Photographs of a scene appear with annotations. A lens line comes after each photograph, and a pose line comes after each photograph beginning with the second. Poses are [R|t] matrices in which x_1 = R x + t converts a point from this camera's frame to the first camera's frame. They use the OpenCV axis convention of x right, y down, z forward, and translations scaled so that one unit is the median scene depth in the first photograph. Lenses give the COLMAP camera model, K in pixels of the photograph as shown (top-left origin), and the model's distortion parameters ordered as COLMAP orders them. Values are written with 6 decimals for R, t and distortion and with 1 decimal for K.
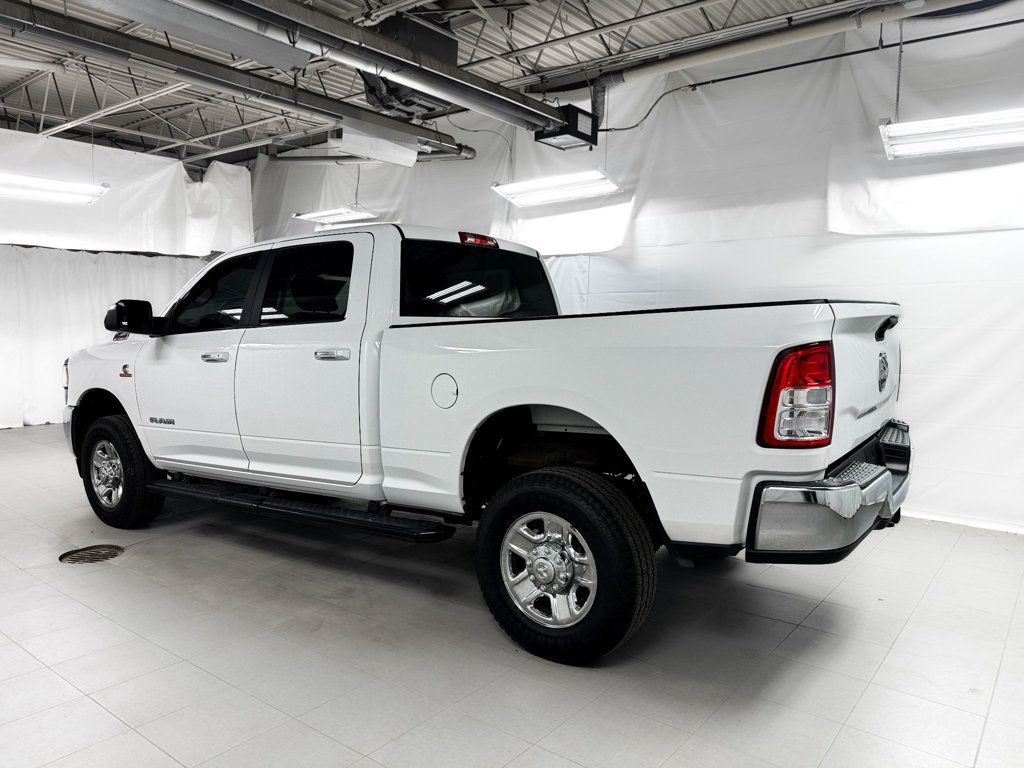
lens RADIAL K [[733.4, 0, 512.0], [0, 733.4, 384.0], [0, 0, 1]] dist [-0.004665, -0.006877]
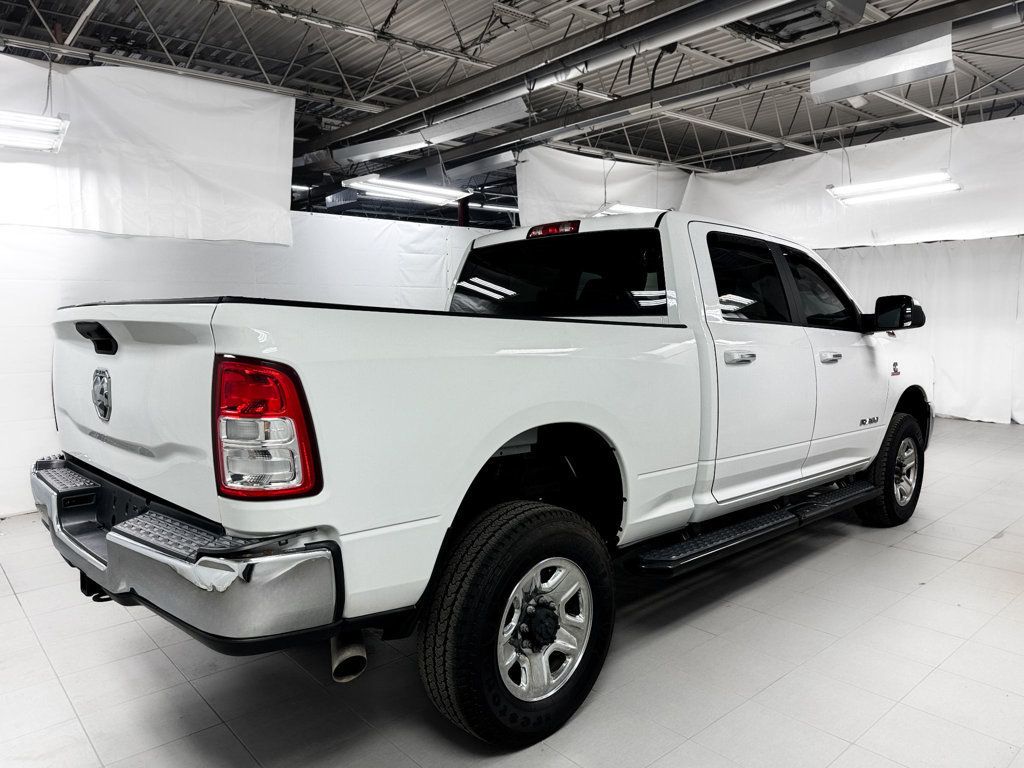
lens RADIAL K [[733.4, 0, 512.0], [0, 733.4, 384.0], [0, 0, 1]] dist [-0.004665, -0.006877]
pose [[-0.189062, 0.084084, -0.978359, 0.557494], [-0.068293, 0.992789, 0.098521, -0.062504], [0.979587, 0.085442, -0.181956, 0.744784]]
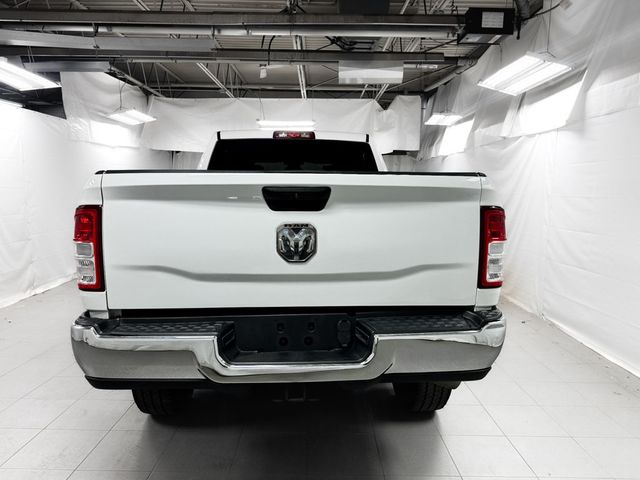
lens RADIAL K [[455.5, 0, 339.4], [0, 455.5, 241.1], [0, 0, 1]] dist [-0.004742, -0.005144]
pose [[0.636753, 0.080812, -0.766821, 0.477723], [-0.062736, 0.996625, 0.052936, -0.026207], [0.768512, 0.014400, 0.639674, 0.326864]]
